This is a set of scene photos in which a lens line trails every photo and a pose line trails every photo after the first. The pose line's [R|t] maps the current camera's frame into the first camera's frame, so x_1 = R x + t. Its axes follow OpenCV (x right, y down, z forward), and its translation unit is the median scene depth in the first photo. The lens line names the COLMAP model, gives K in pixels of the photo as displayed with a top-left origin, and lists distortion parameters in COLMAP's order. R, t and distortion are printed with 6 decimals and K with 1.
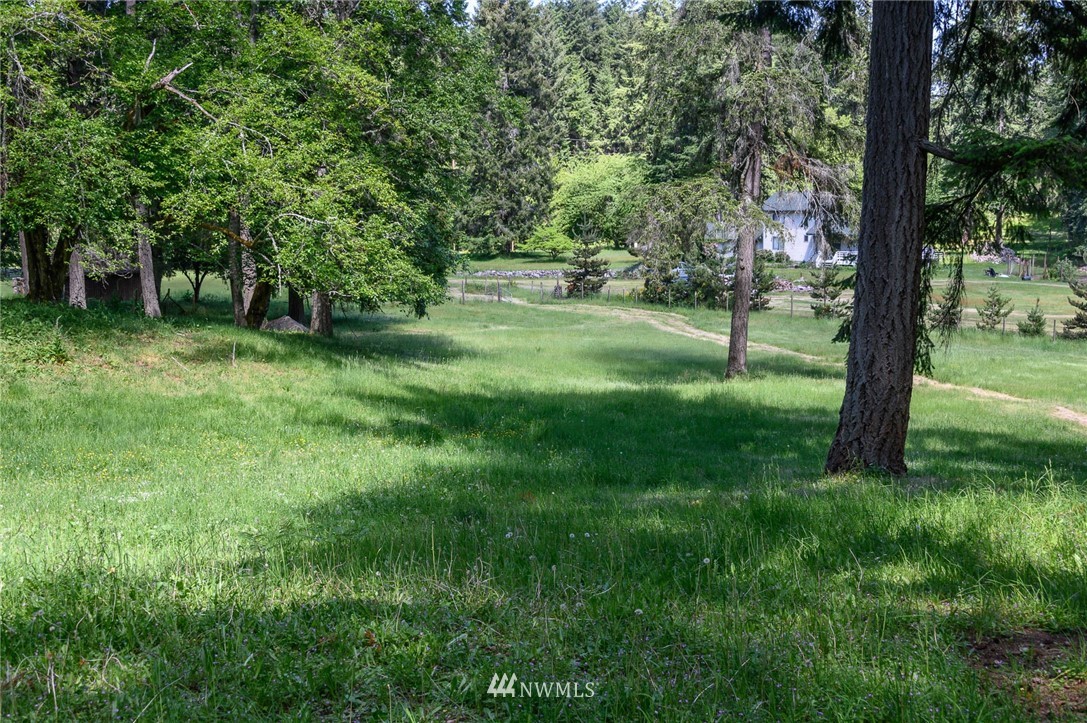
lens RADIAL K [[1358.0, 0, 547.8], [0, 1358.0, 368.7], [0, 0, 1]] dist [-0.017180, 0.000000]
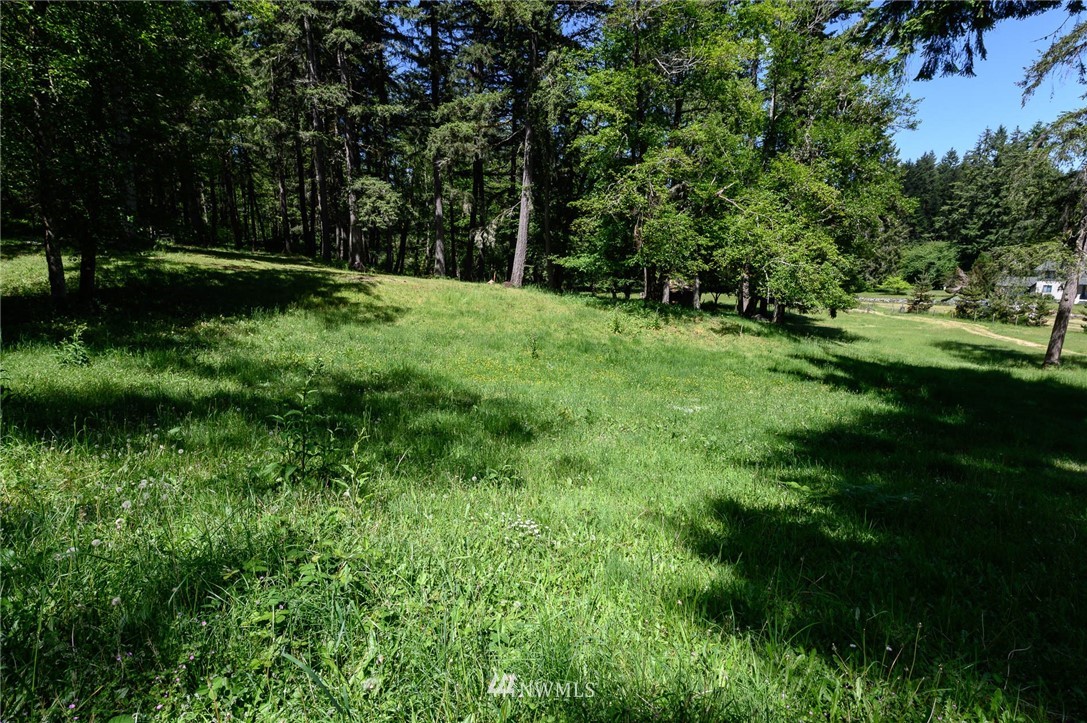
lens RADIAL K [[545.1, 0, 546.9], [0, 545.1, 365.8], [0, 0, 1]] dist [-0.001052, 0.000418]
pose [[0.854881, 0.104639, -0.508163, -0.054604], [-0.074133, 0.994036, 0.079976, -0.002699], [0.513501, -0.030698, 0.857540, 0.144307]]
